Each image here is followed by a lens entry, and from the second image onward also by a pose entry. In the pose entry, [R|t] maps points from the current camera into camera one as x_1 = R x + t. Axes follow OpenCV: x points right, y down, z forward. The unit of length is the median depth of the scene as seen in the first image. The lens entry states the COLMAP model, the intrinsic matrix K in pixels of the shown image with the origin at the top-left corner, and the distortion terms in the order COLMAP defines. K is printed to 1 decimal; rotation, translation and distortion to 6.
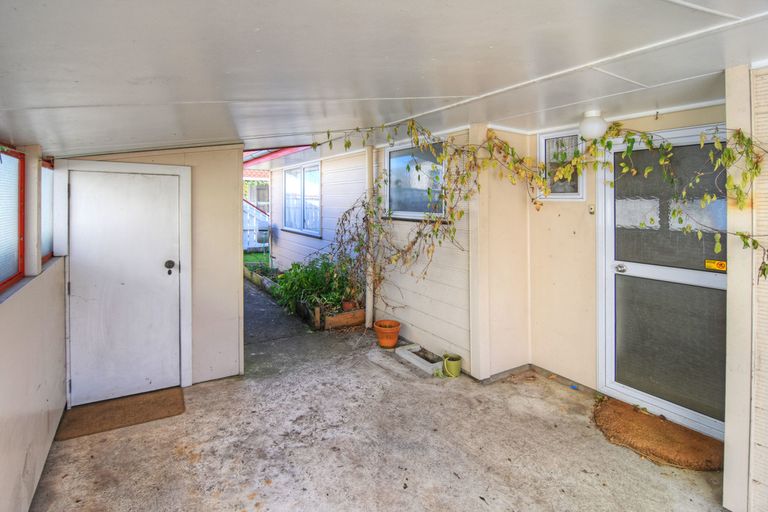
lens RADIAL K [[361.9, 0, 384.2], [0, 361.9, 207.3], [0, 0, 1]] dist [-0.001104, -0.000156]
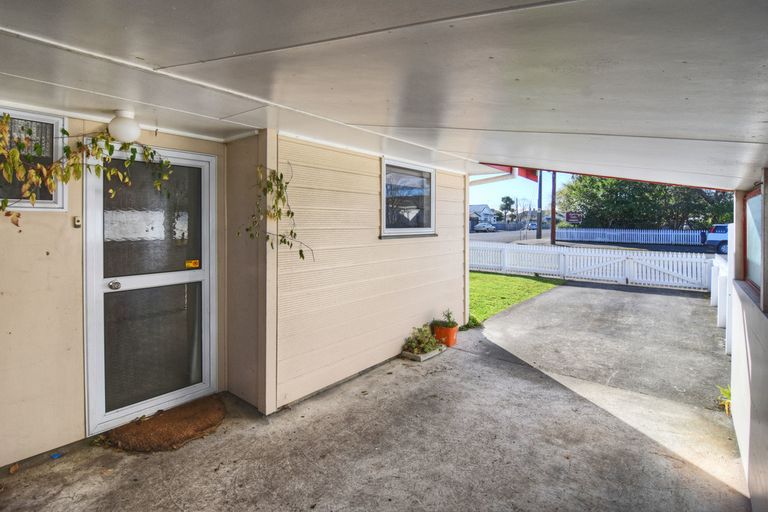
lens RADIAL K [[386.0, 0, 384.5], [0, 386.0, 219.5], [0, 0, 1]] dist [-0.000971, -0.000582]
pose [[-0.273623, -0.010384, 0.961781, -0.481886], [0.000418, 0.999940, 0.010915, -0.009517], [-0.961837, 0.003389, -0.273602, 0.612208]]
